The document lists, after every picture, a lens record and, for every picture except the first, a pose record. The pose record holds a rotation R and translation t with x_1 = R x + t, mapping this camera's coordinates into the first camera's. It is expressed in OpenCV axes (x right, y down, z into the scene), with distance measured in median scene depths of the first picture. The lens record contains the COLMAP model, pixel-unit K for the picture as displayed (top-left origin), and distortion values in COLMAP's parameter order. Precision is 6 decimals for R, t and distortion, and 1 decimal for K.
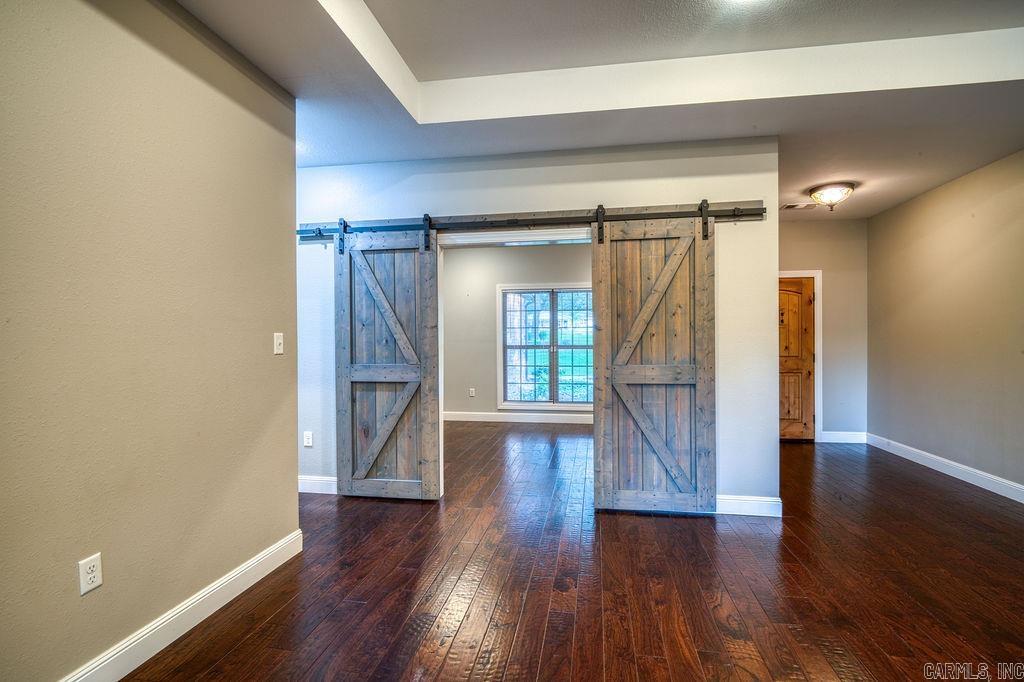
lens RADIAL K [[475.8, 0, 515.4], [0, 475.8, 340.4], [0, 0, 1]] dist [-0.005000, -0.001574]
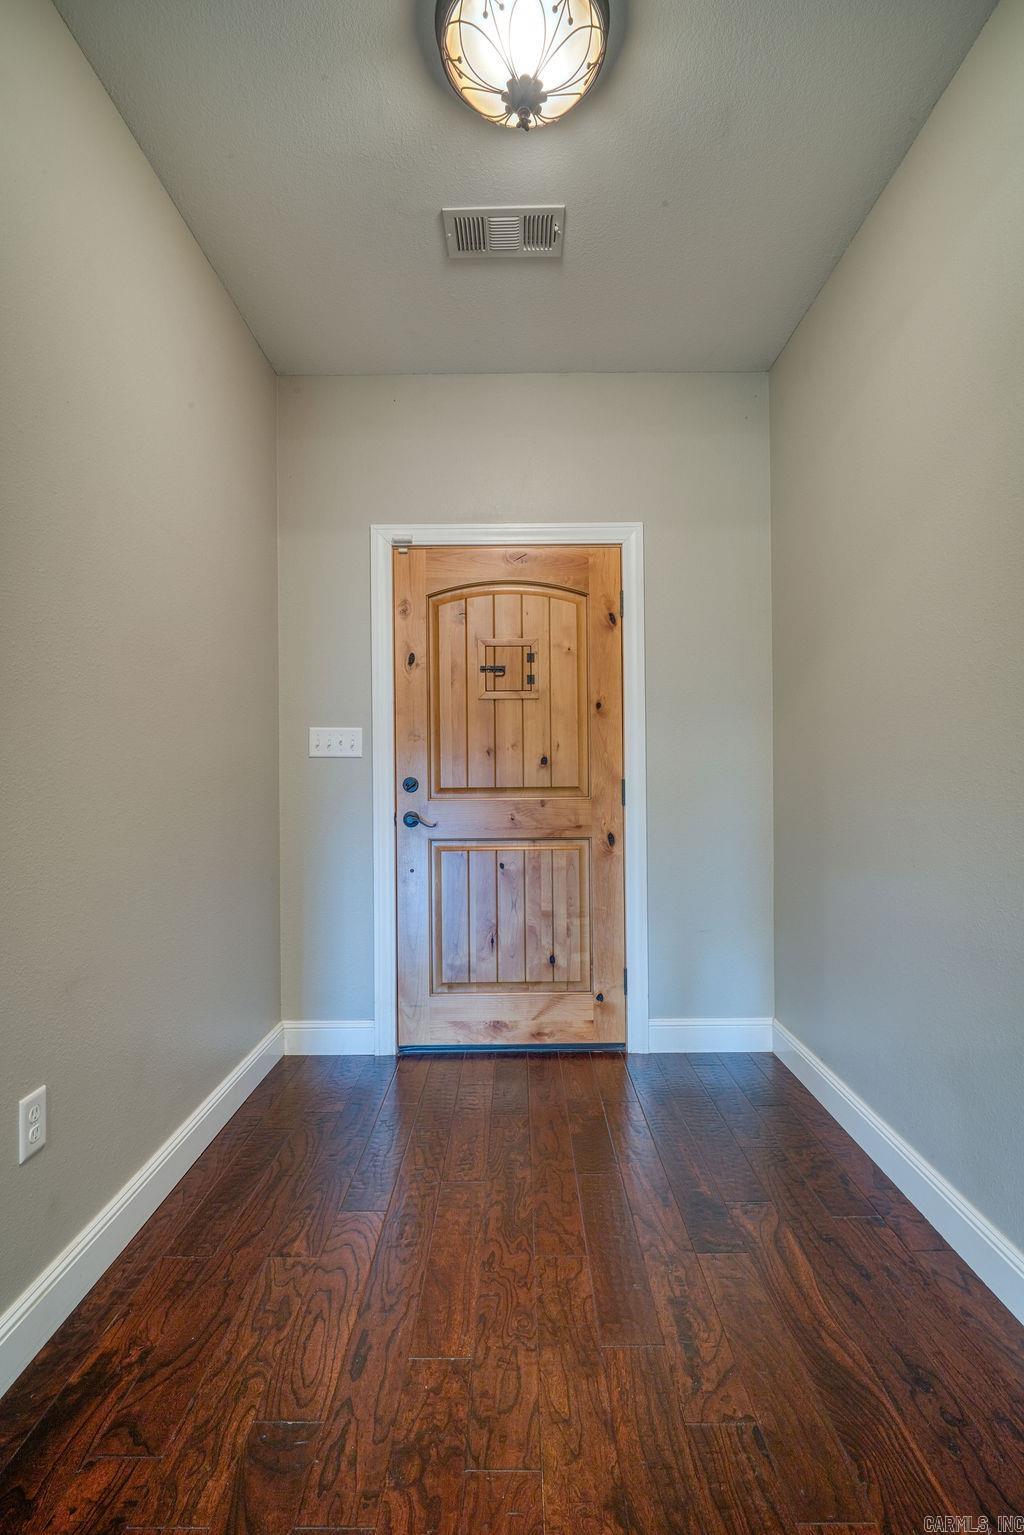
lens RADIAL K [[713.2, 0, 508.7], [0, 713.2, 764.0], [0, 0, 1]] dist [-0.005000, -0.001574]
pose [[0.989640, -0.001185, 0.143564, 0.480879], [0.004213, 0.999775, -0.020789, 0.027792], [-0.143507, 0.021178, 0.989423, 0.527624]]
